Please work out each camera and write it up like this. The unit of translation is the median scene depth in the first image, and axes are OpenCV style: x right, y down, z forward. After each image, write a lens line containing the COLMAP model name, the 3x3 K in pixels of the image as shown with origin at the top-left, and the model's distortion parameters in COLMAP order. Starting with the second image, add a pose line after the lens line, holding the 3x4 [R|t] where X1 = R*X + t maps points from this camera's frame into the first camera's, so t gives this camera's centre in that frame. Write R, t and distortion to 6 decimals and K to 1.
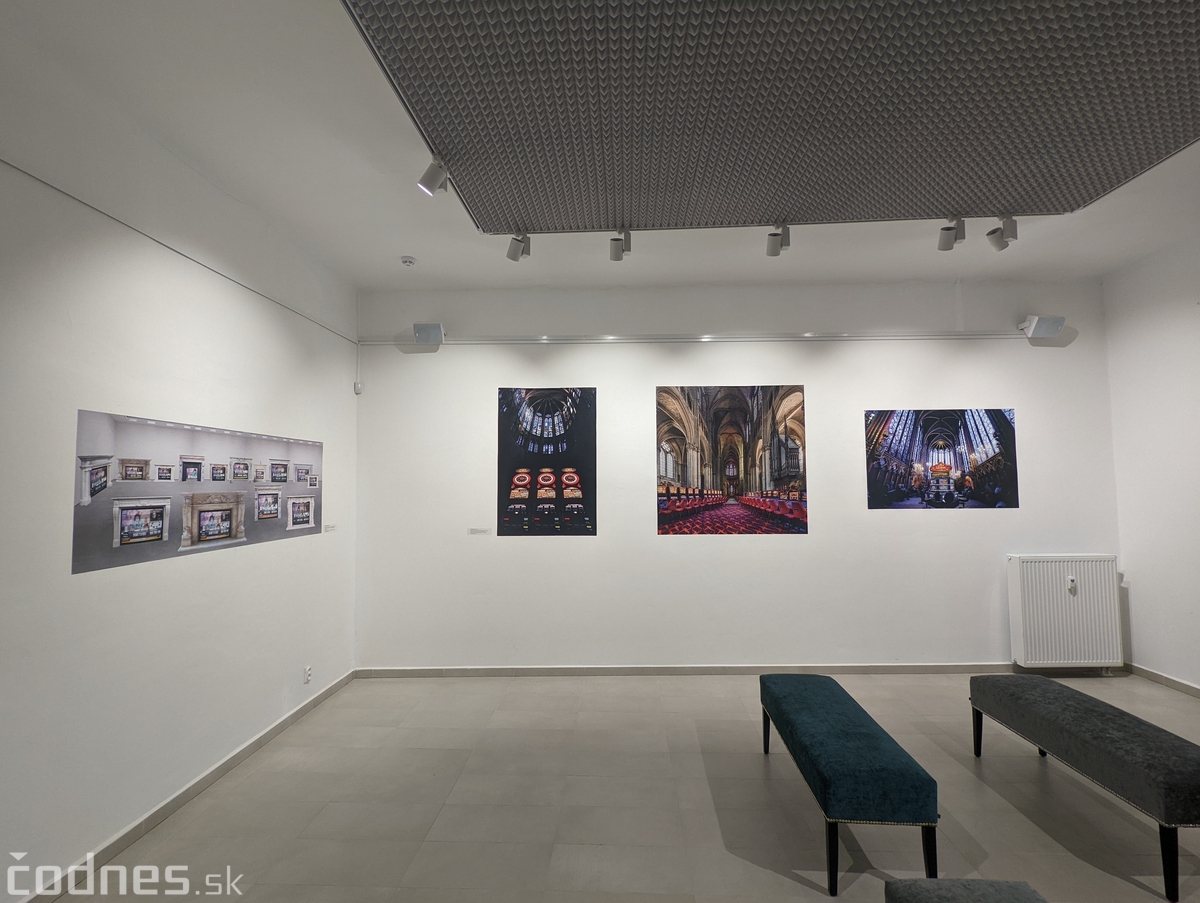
lens RADIAL K [[569.5, 0, 595.7], [0, 569.5, 454.2], [0, 0, 1]] dist [0.000126, -0.000382]
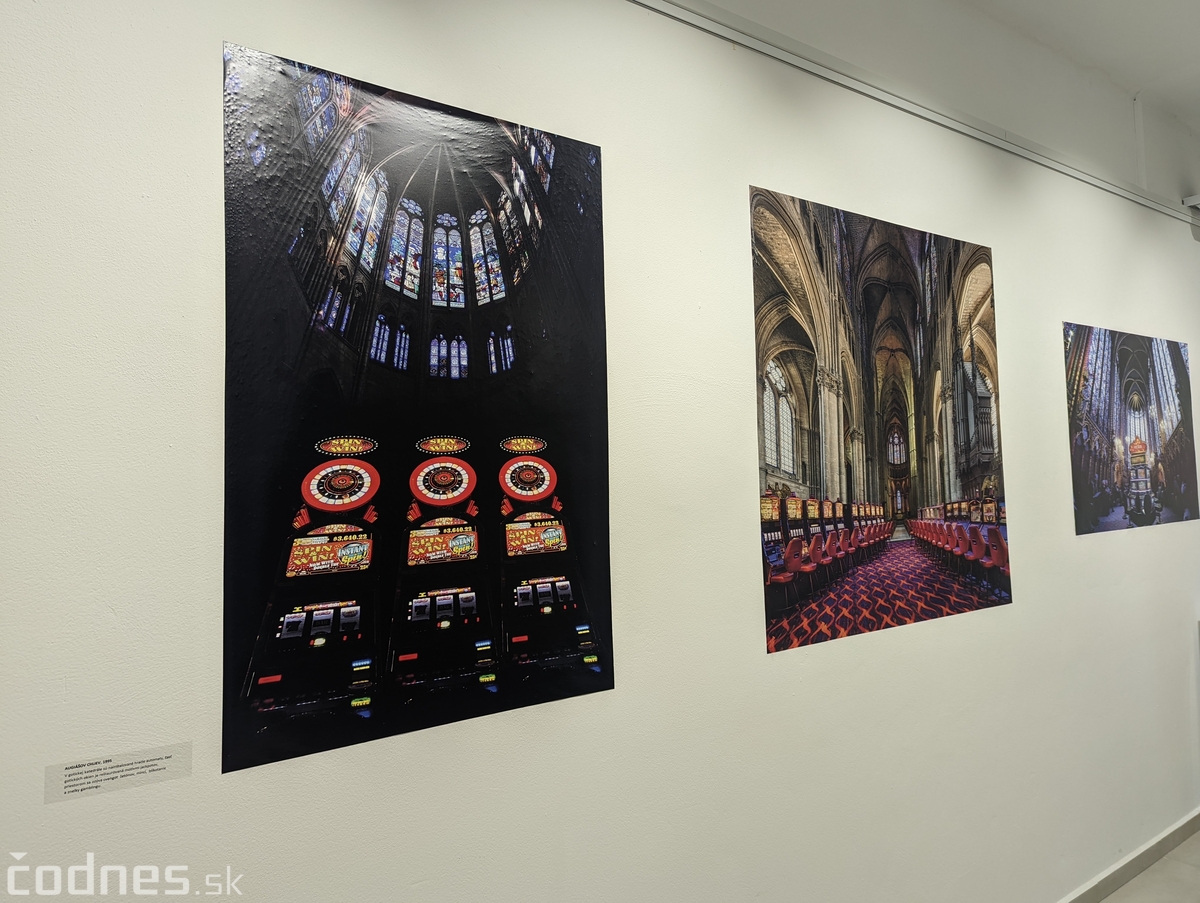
lens RADIAL K [[874.9, 0, 606.5], [0, 874.9, 436.9], [0, 0, 1]] dist [0.015732, -0.005056]
pose [[0.785121, 0.014466, 0.619174, -0.259467], [-0.006054, 0.999859, -0.015684, 0.030154], [-0.619313, 0.008565, 0.785097, 0.671643]]
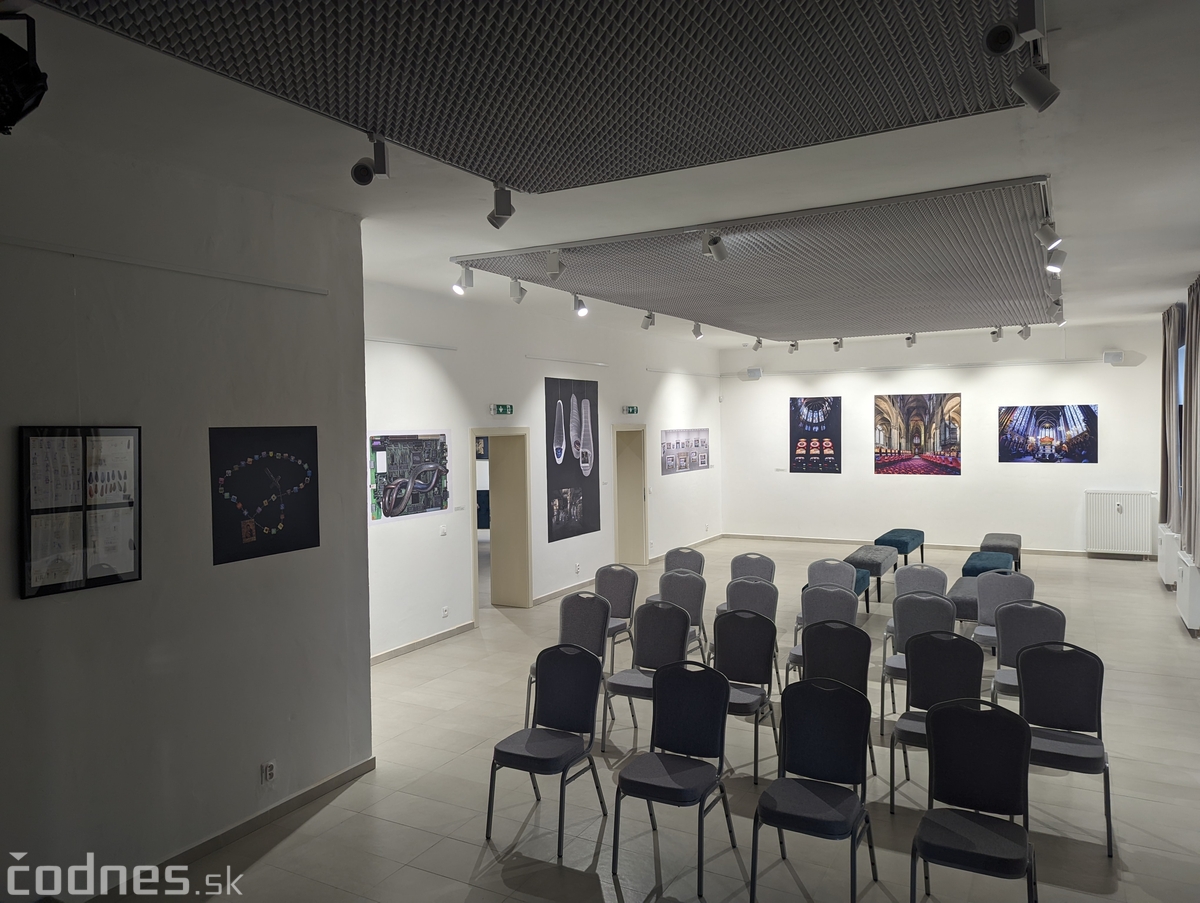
lens RADIAL K [[842.0, 0, 599.2], [0, 842.0, 445.9], [0, 0, 1]] dist [0.070472, -0.062157]
pose [[0.896869, 0.007941, -0.442225, 0.532925], [0.029086, 0.996616, 0.076885, -0.194900], [0.441339, -0.081818, 0.893602, -1.916675]]
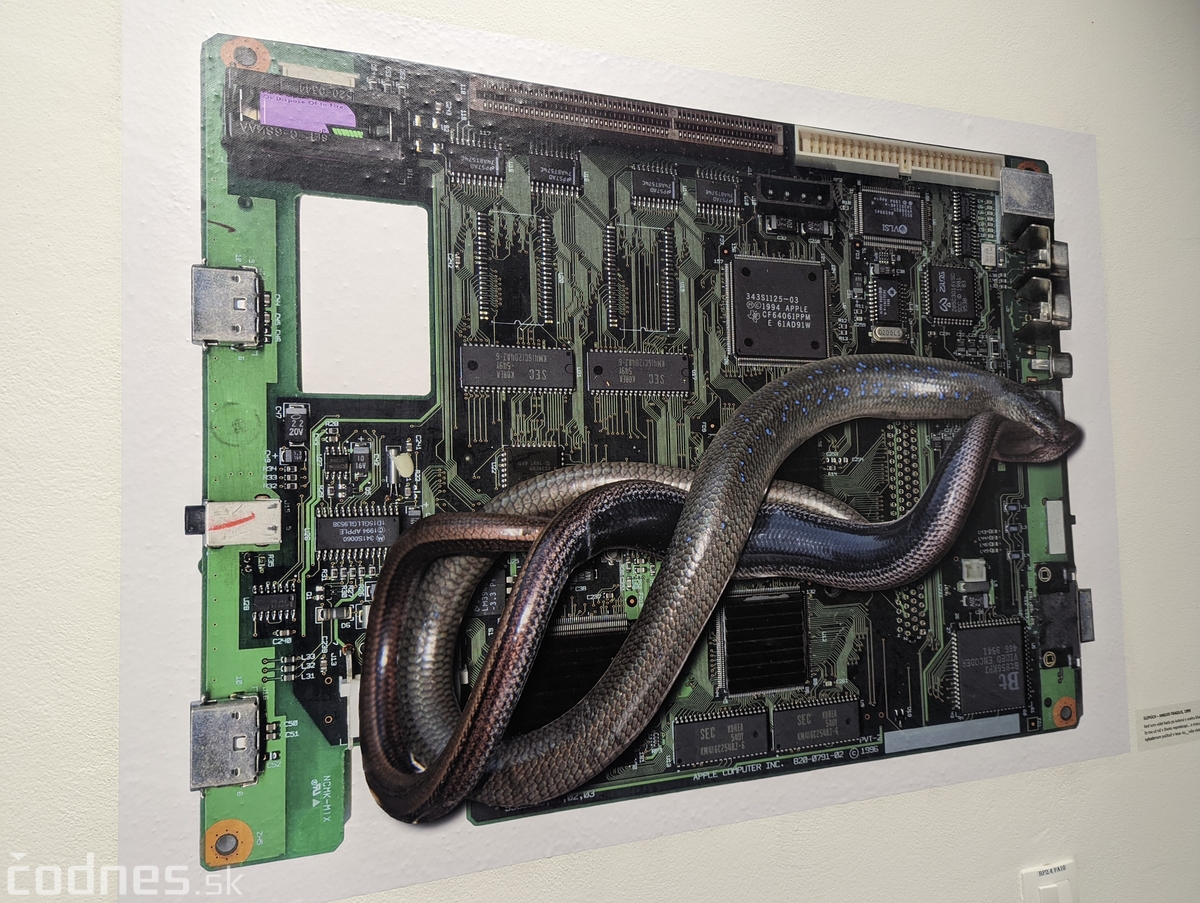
lens RADIAL K [[874.9, 0, 606.5], [0, 874.9, 436.9], [0, 0, 1]] dist [0.015732, -0.005056]
pose [[0.411477, -0.052567, -0.909903, -0.325276], [0.062877, 0.997594, -0.029198, -0.024724], [0.909249, -0.045198, 0.413792, -0.754350]]
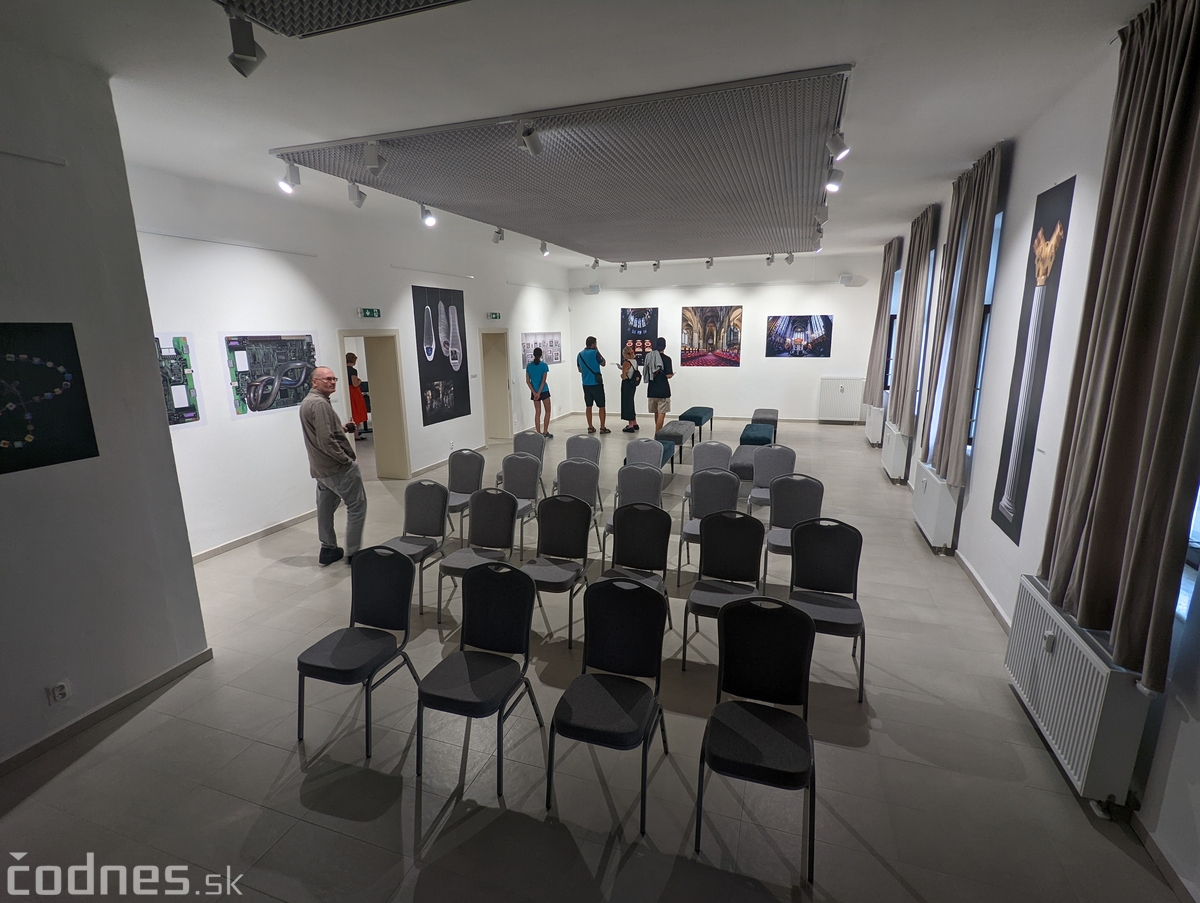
lens RADIAL K [[569.5, 0, 595.7], [0, 569.5, 454.2], [0, 0, 1]] dist [0.000126, -0.000382]
pose [[0.957752, 0.060100, -0.281244, 0.489871], [0.017560, 0.963876, 0.265773, -0.167767], [0.287057, -0.259483, 0.922099, -1.600434]]
